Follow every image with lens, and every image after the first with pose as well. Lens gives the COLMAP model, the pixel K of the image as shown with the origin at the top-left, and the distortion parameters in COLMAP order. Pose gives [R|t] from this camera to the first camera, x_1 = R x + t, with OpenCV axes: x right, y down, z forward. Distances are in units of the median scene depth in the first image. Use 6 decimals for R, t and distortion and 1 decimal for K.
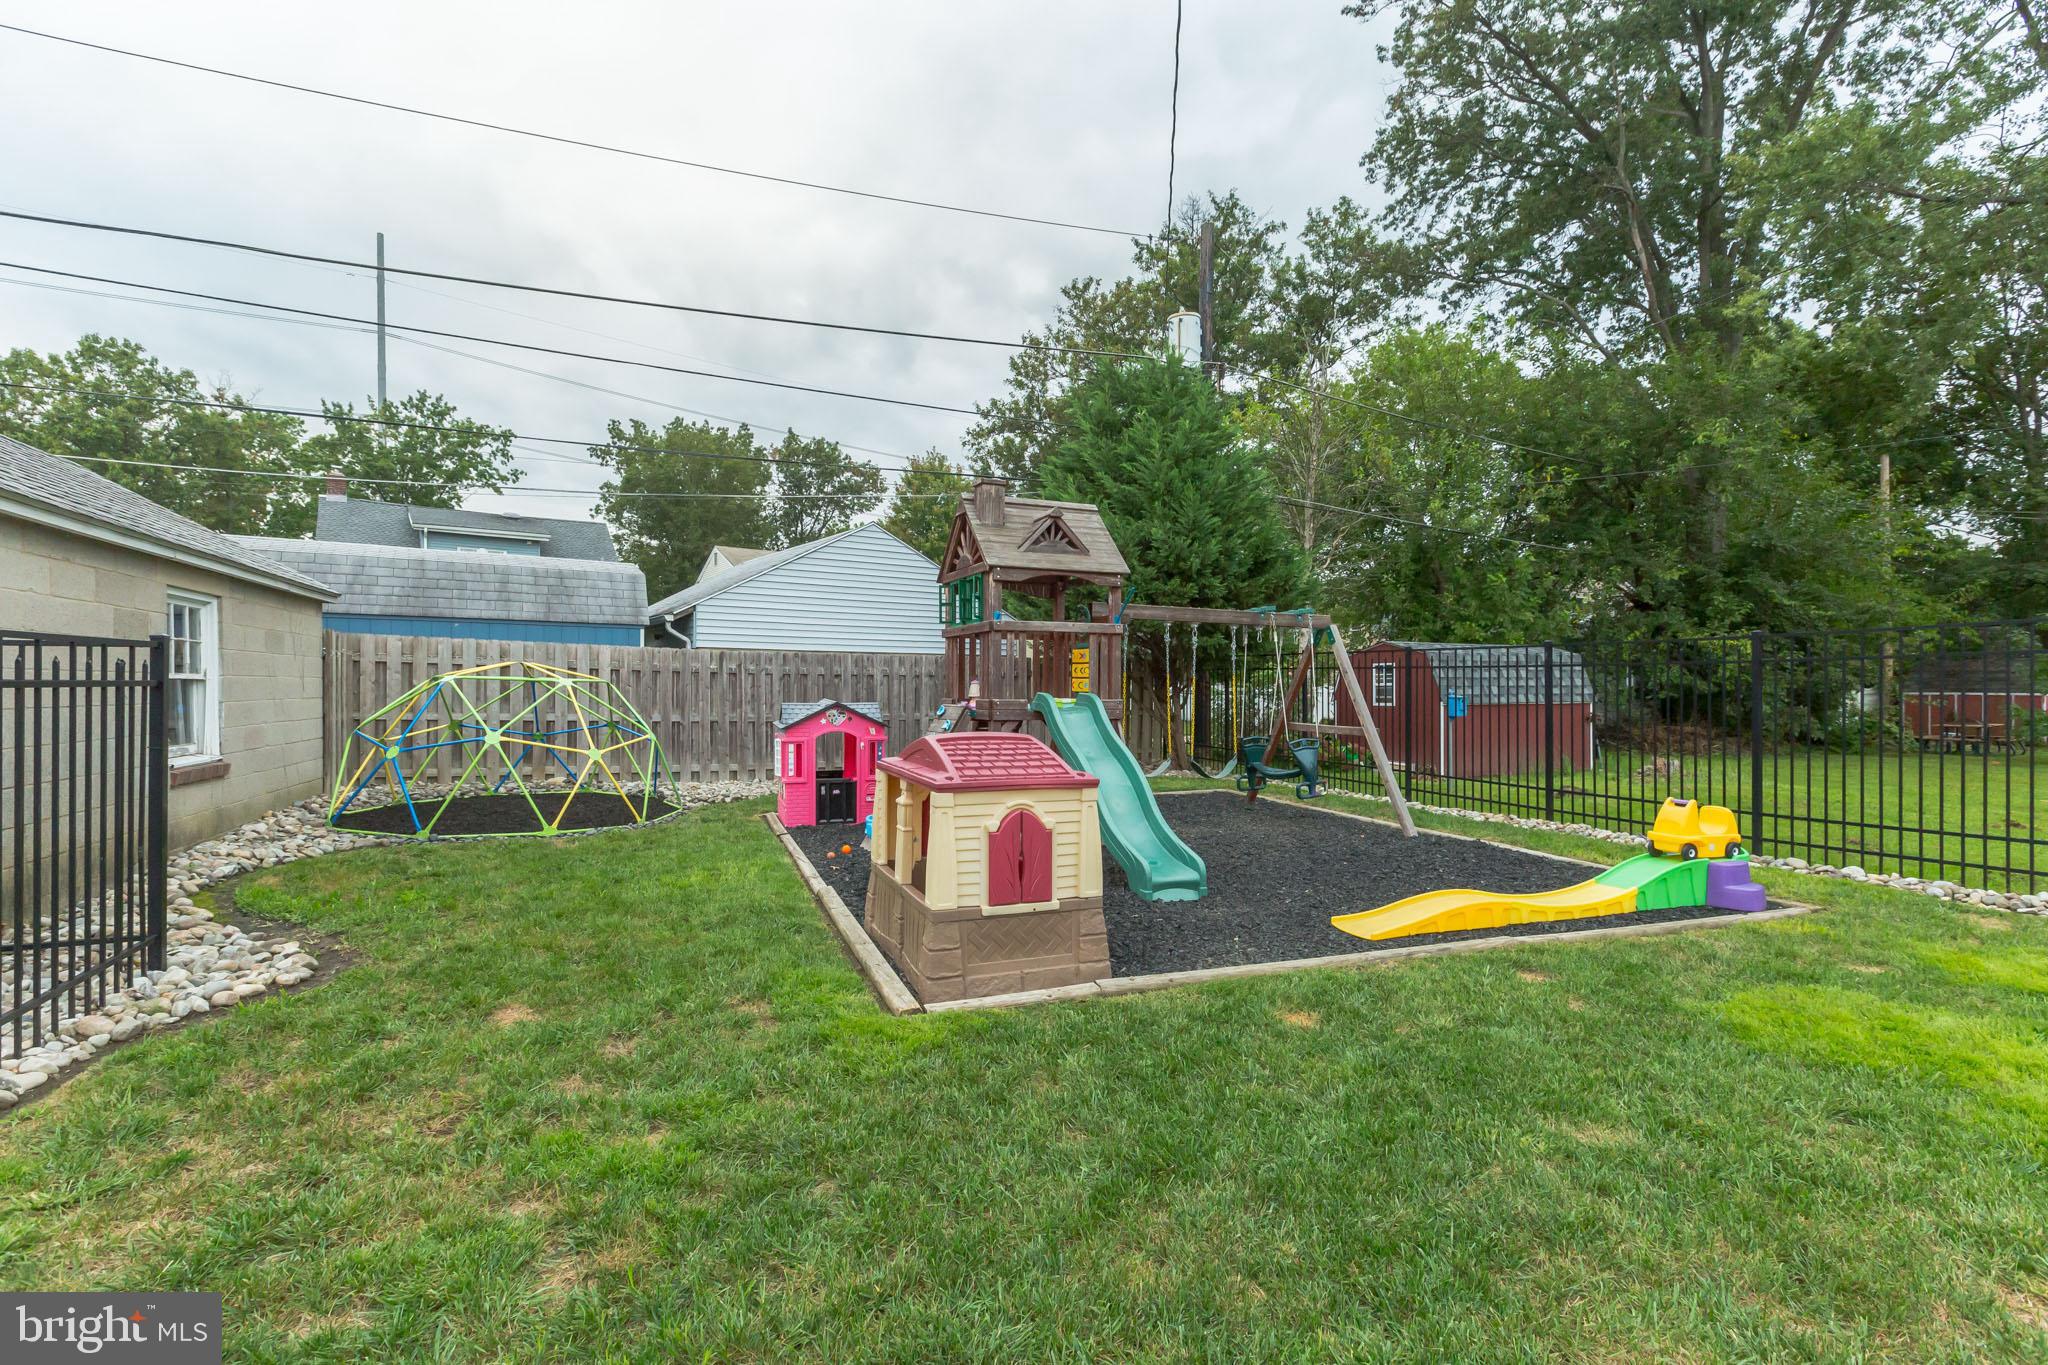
lens RADIAL K [[886.9, 0, 1034.6], [0, 886.9, 682.7], [0, 0, 1]] dist [0.002324, -0.001461]
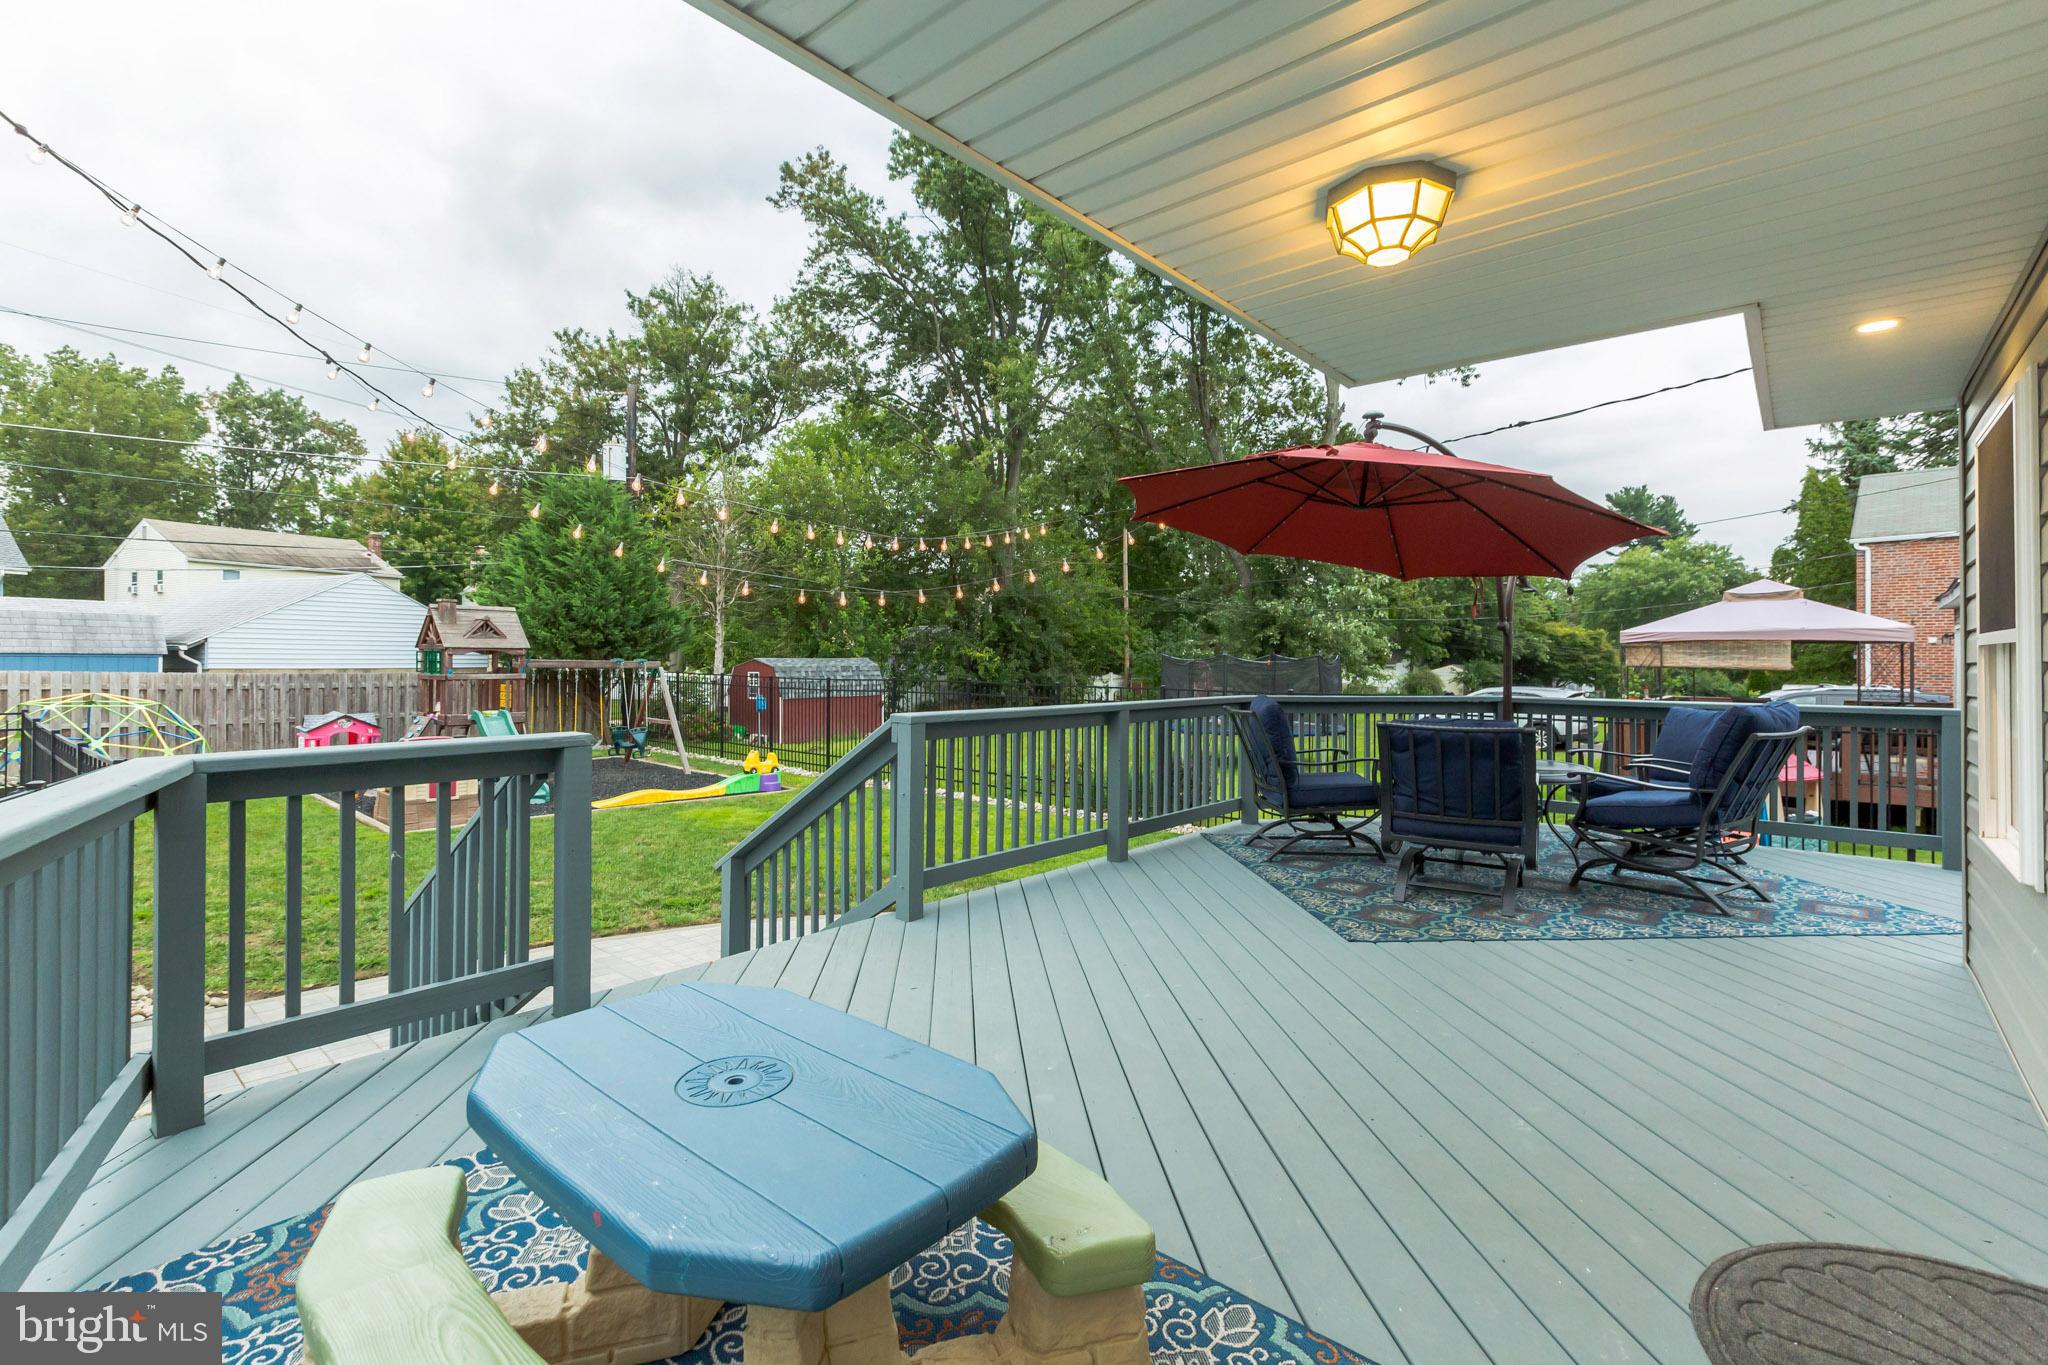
lens RADIAL K [[886.9, 0, 992.1], [0, 886.9, 653.0], [0, 0, 1]] dist [0.002324, -0.001461]
pose [[0.899635, 0.004370, 0.436621, 0.040067], [-0.004597, 0.999989, -0.000537, -0.026944], [-0.436619, -0.001524, 0.899645, -0.287886]]
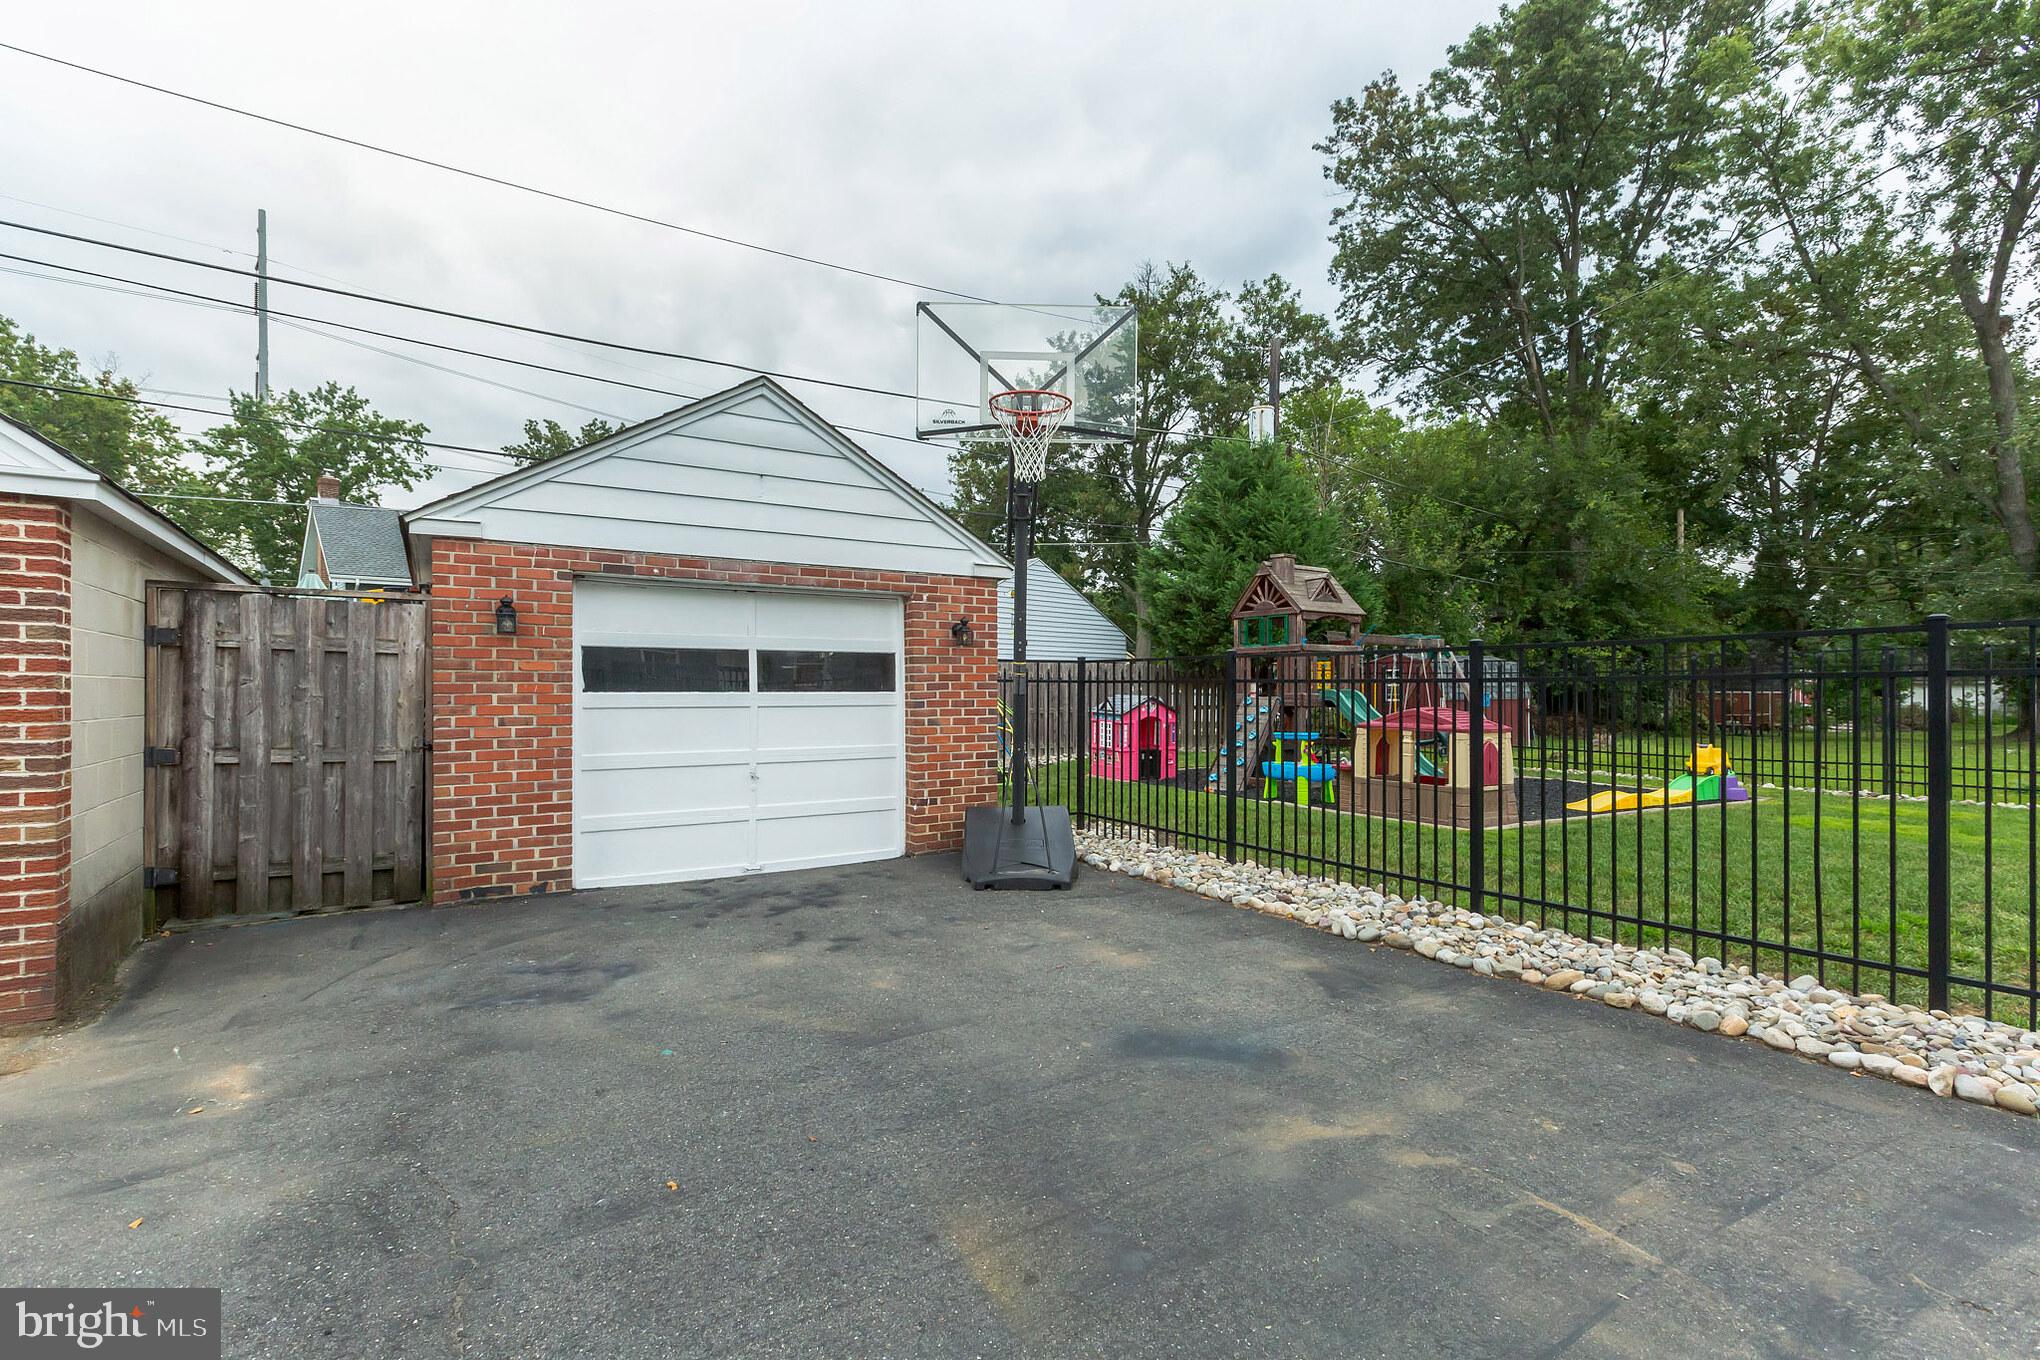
lens RADIAL K [[892.1, 0, 1018.3], [0, 892.1, 682.5], [0, 0, 1]] dist [0.001540, -0.000409]
pose [[0.987059, -0.000978, 0.160356, -0.182352], [0.001614, 0.999991, -0.003834, 0.001348], [-0.160351, 0.004044, 0.987052, -0.118118]]
